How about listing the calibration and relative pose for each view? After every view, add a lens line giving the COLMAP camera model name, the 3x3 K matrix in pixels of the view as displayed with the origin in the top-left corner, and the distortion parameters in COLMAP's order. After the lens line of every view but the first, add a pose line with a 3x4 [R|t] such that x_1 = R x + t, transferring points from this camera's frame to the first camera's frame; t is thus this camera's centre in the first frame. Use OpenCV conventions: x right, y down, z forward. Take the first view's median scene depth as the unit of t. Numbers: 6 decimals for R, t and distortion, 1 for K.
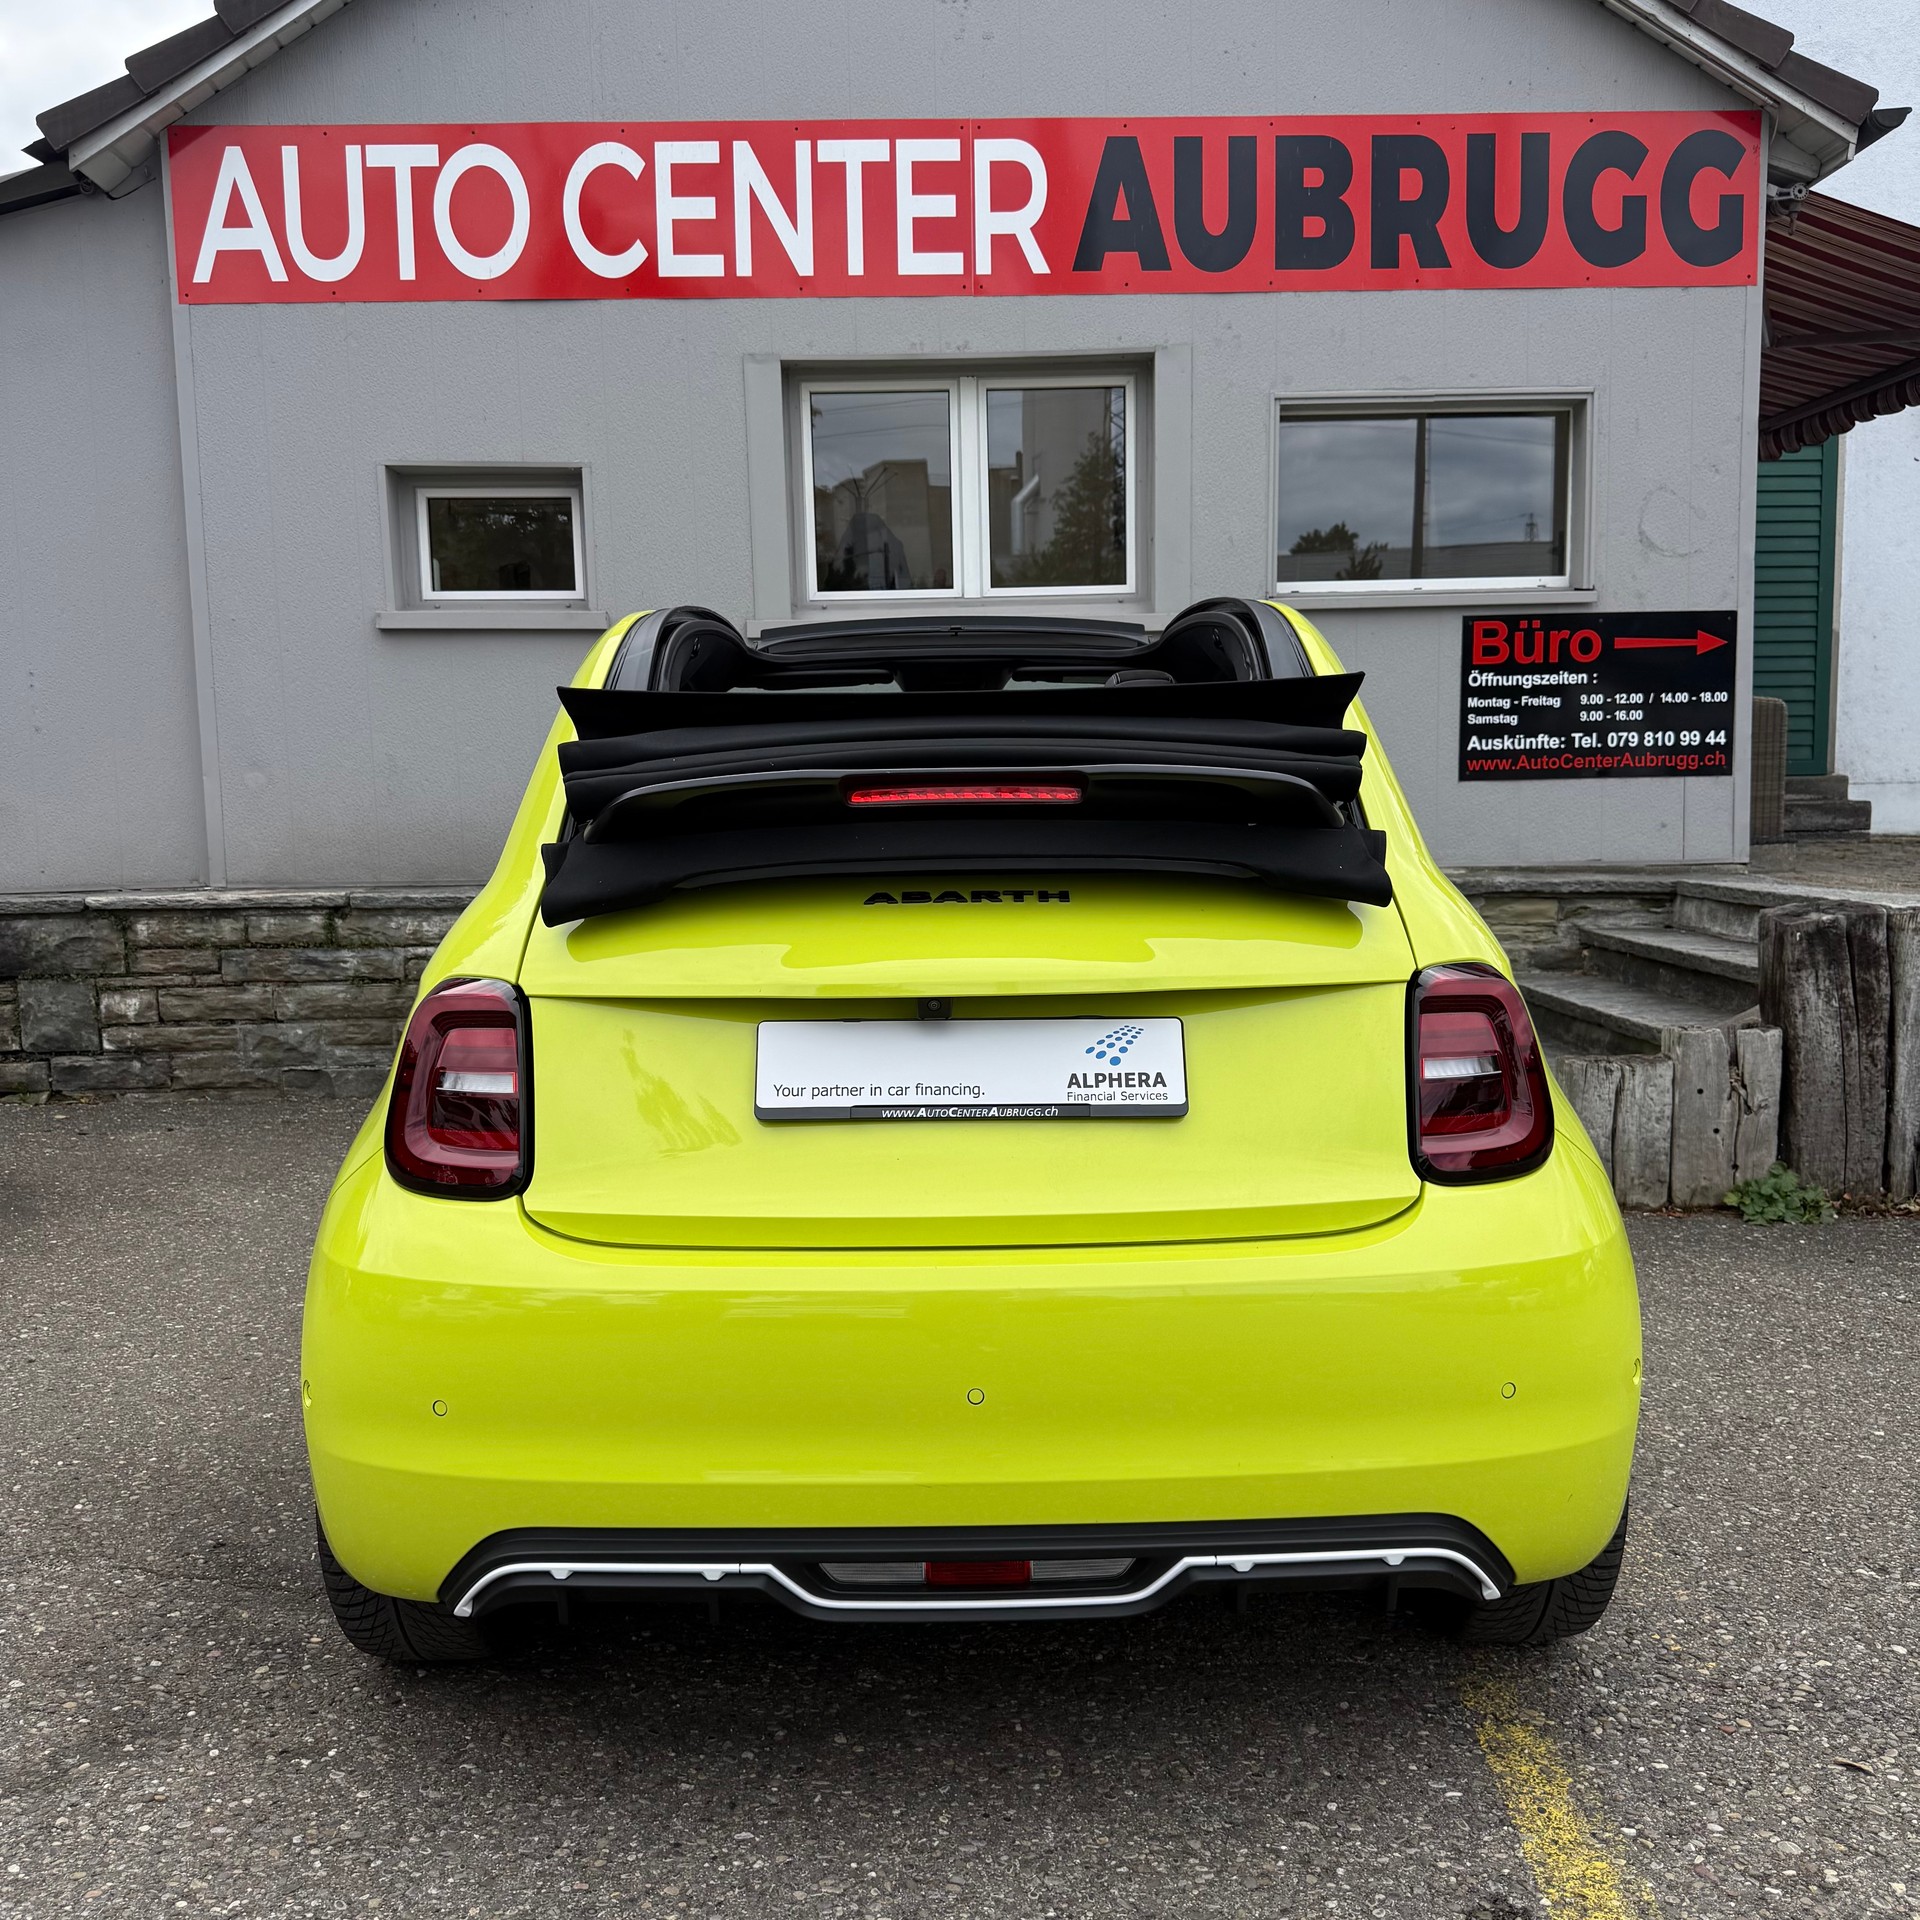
lens RADIAL K [[1839.0, 0, 953.1], [0, 1839.0, 971.5], [0, 0, 1]] dist [0.005096, -0.008782]
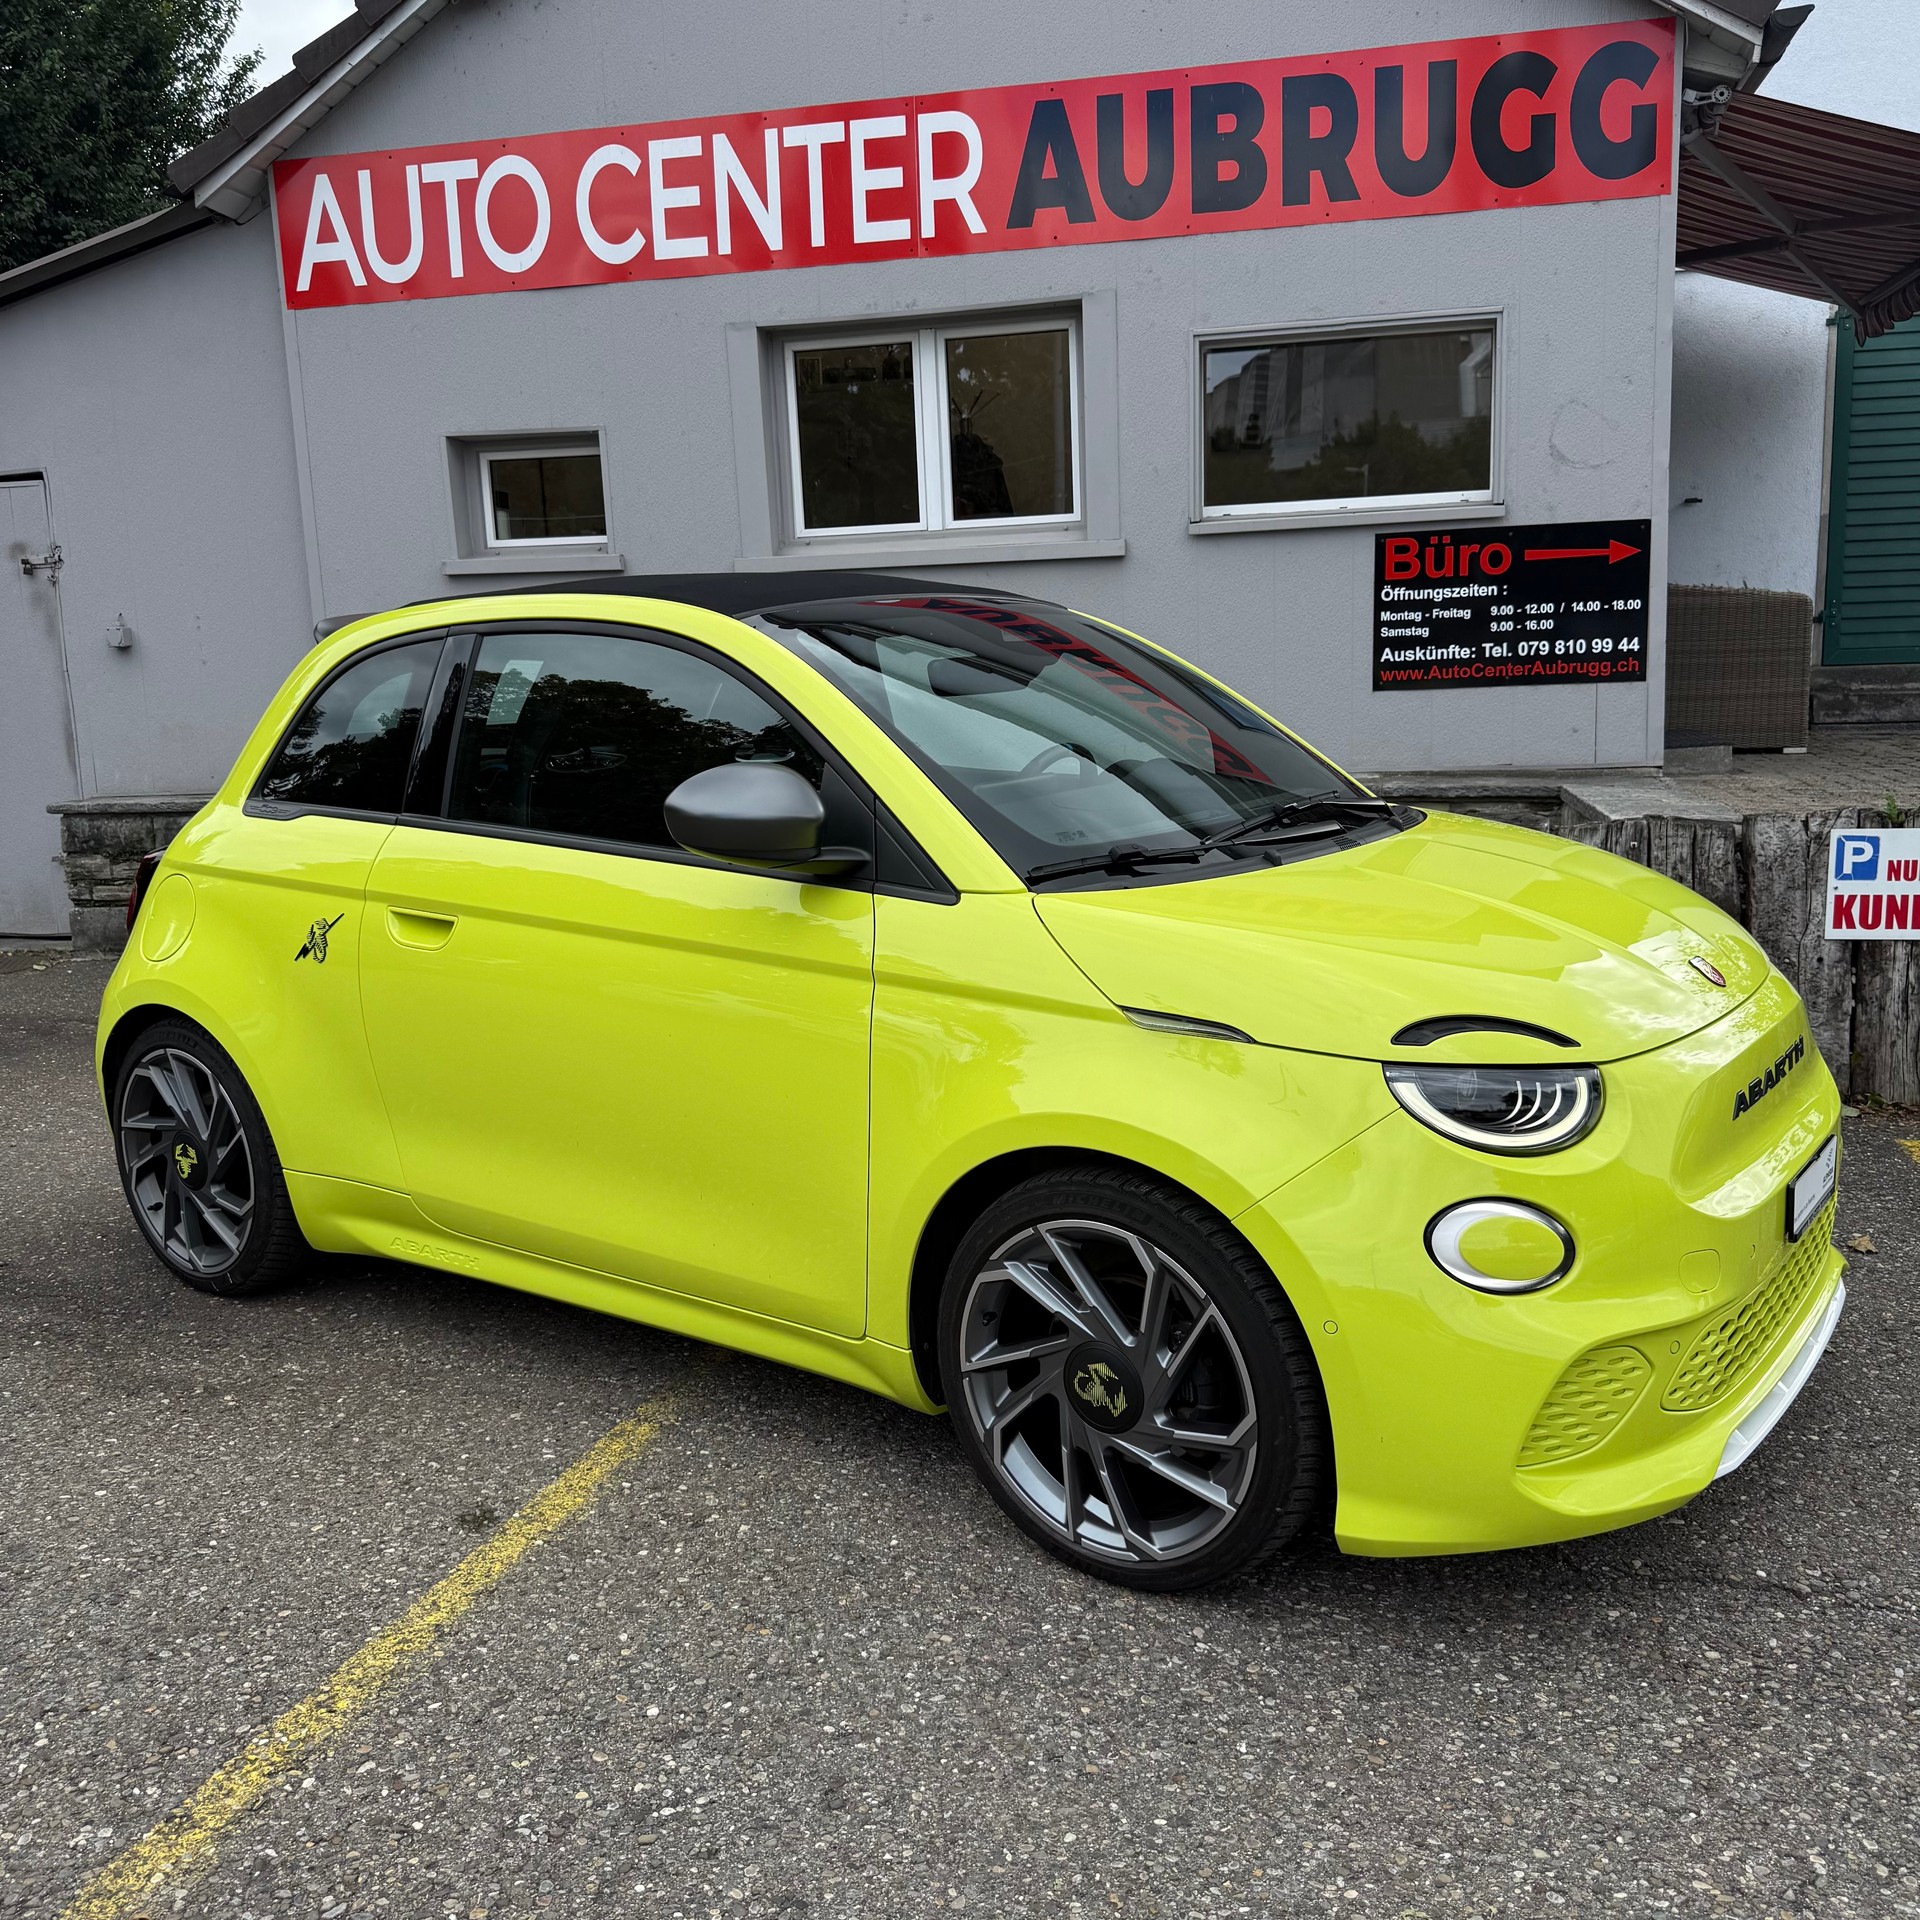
lens RADIAL K [[1832.9, 0, 954.0], [0, 1832.9, 974.4], [0, 0, 1]] dist [0.020199, -0.033583]
pose [[0.971216, 0.024432, -0.236945, 0.307809], [-0.007561, 0.997387, 0.071850, -0.014558], [0.238081, -0.067990, 0.968863, -0.104275]]
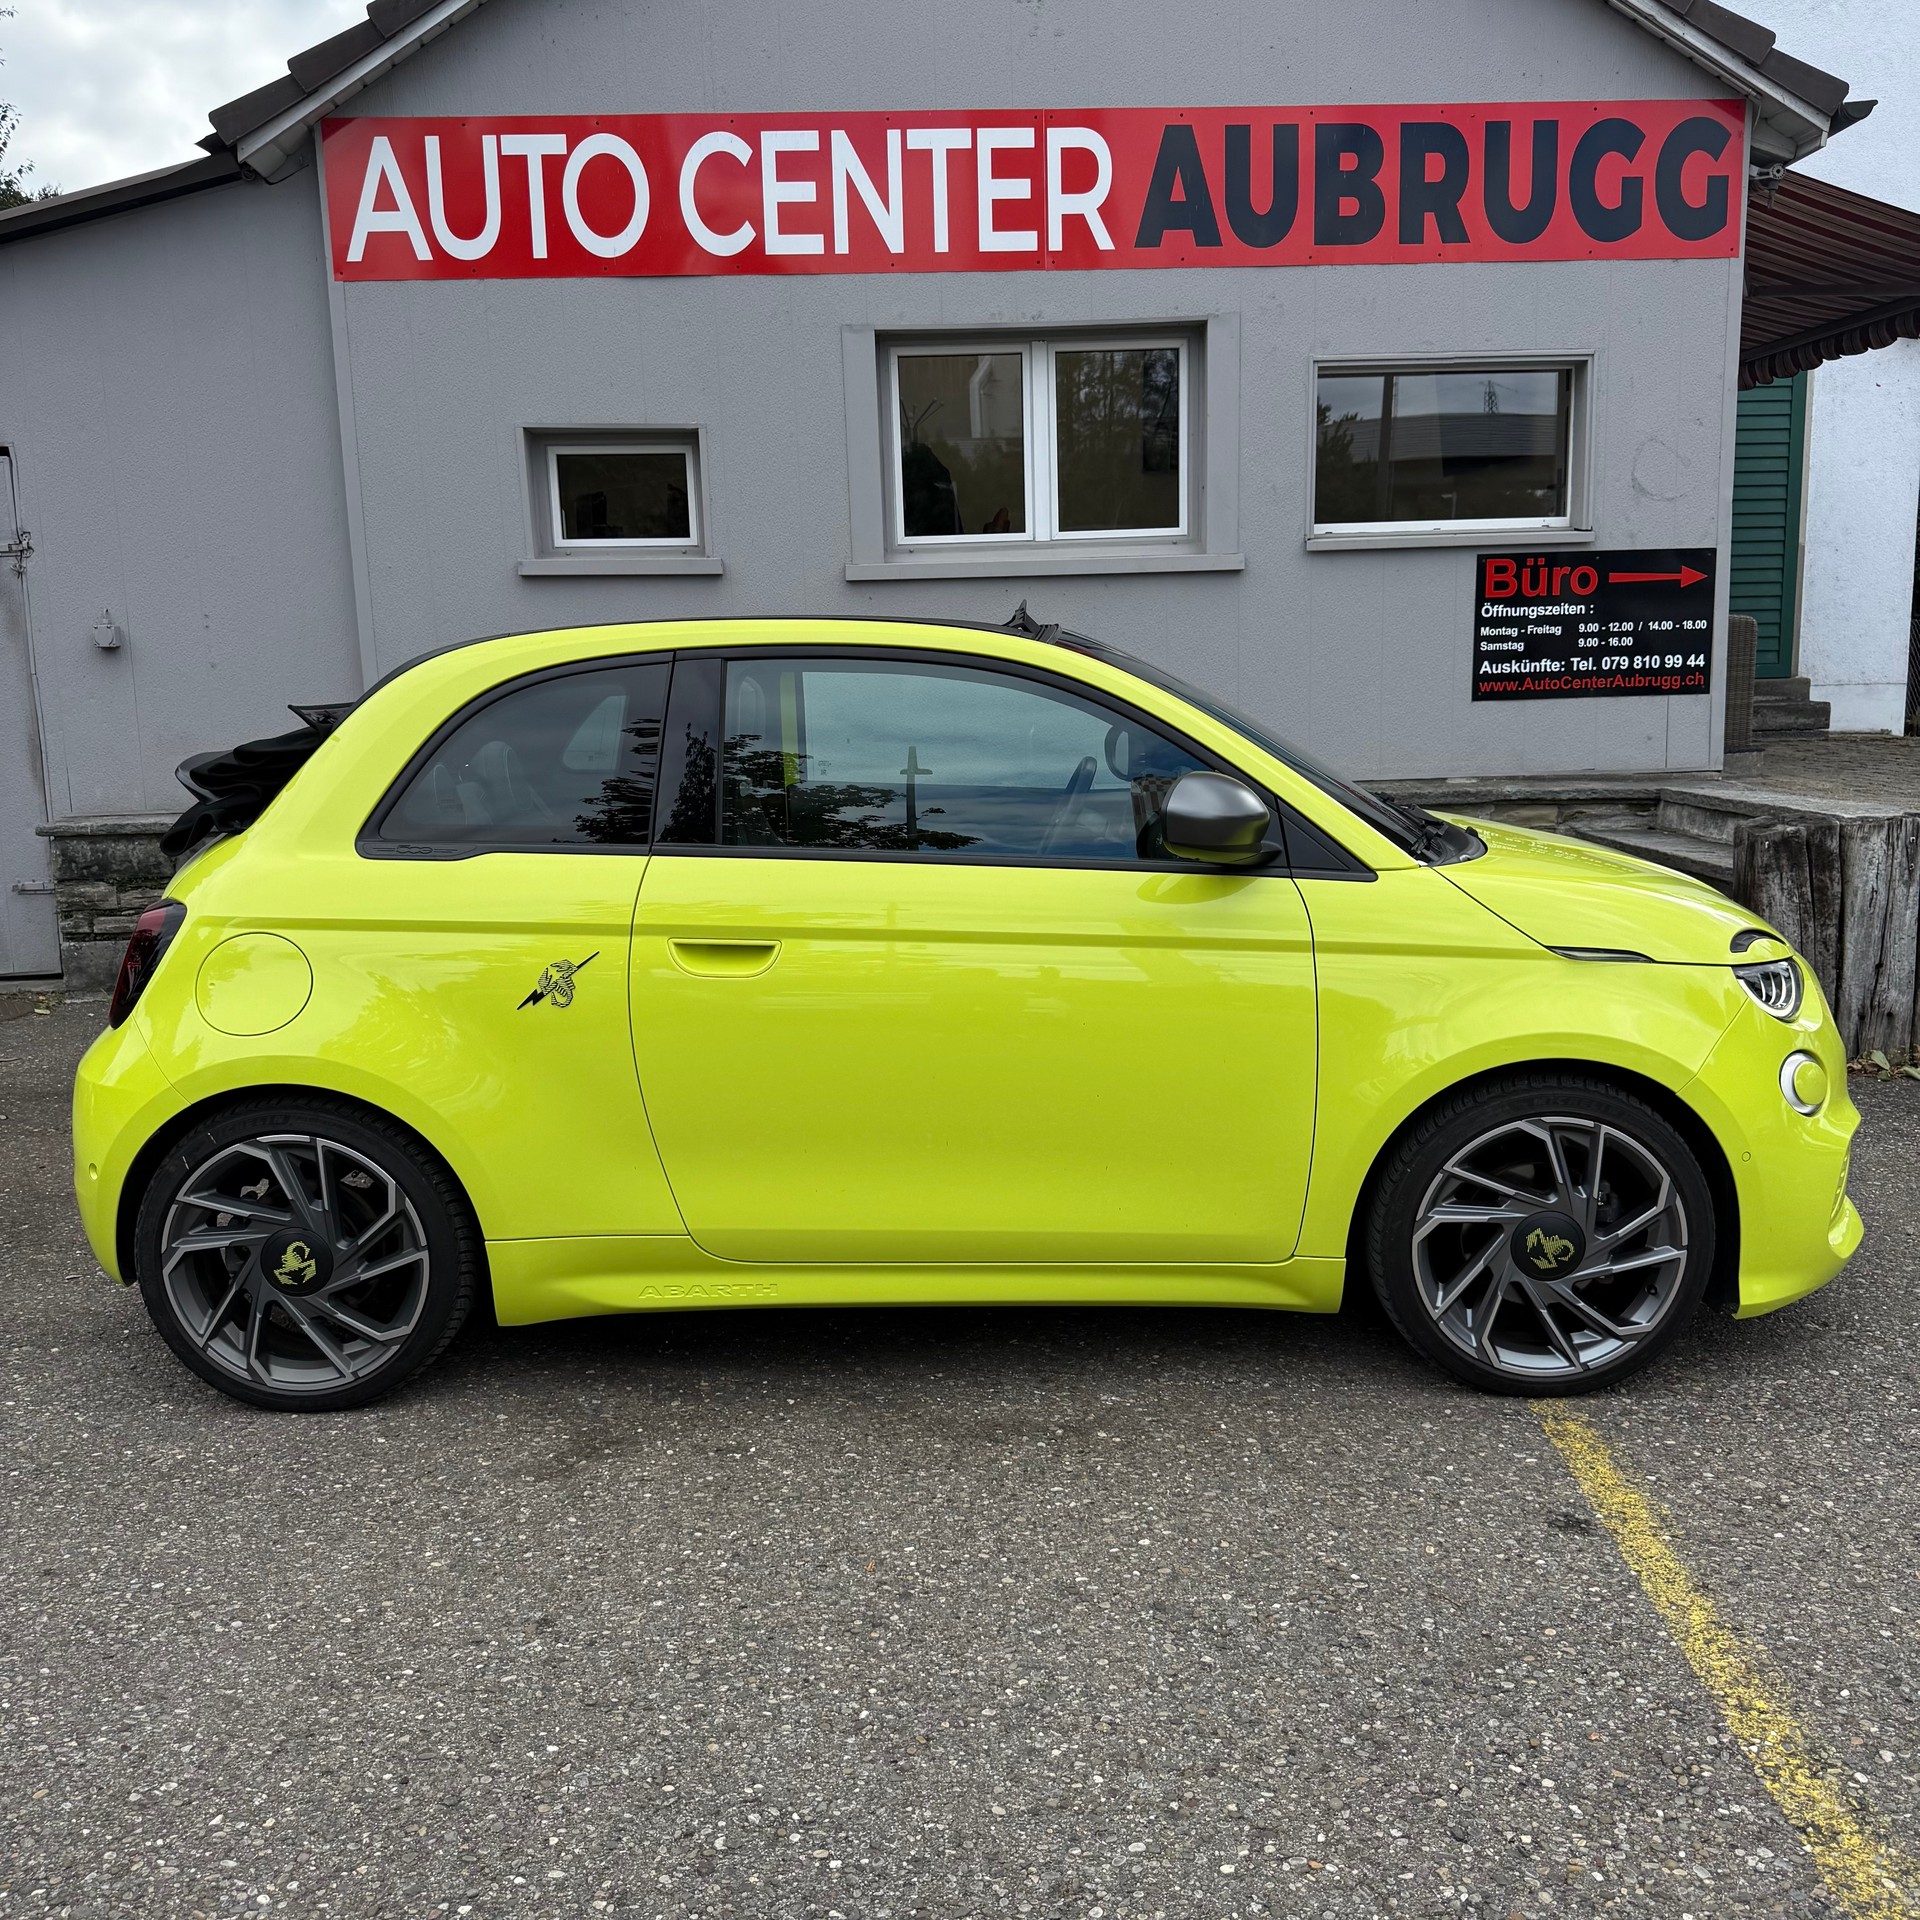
lens RADIAL K [[1836.9, 0, 958.8], [0, 1836.9, 968.9], [0, 0, 1]] dist [0.005563, -0.008737]
pose [[0.999716, -0.011742, 0.020750, -0.071140], [0.010378, 0.997851, 0.064692, -0.015436], [-0.021465, -0.064458, 0.997690, -0.145168]]
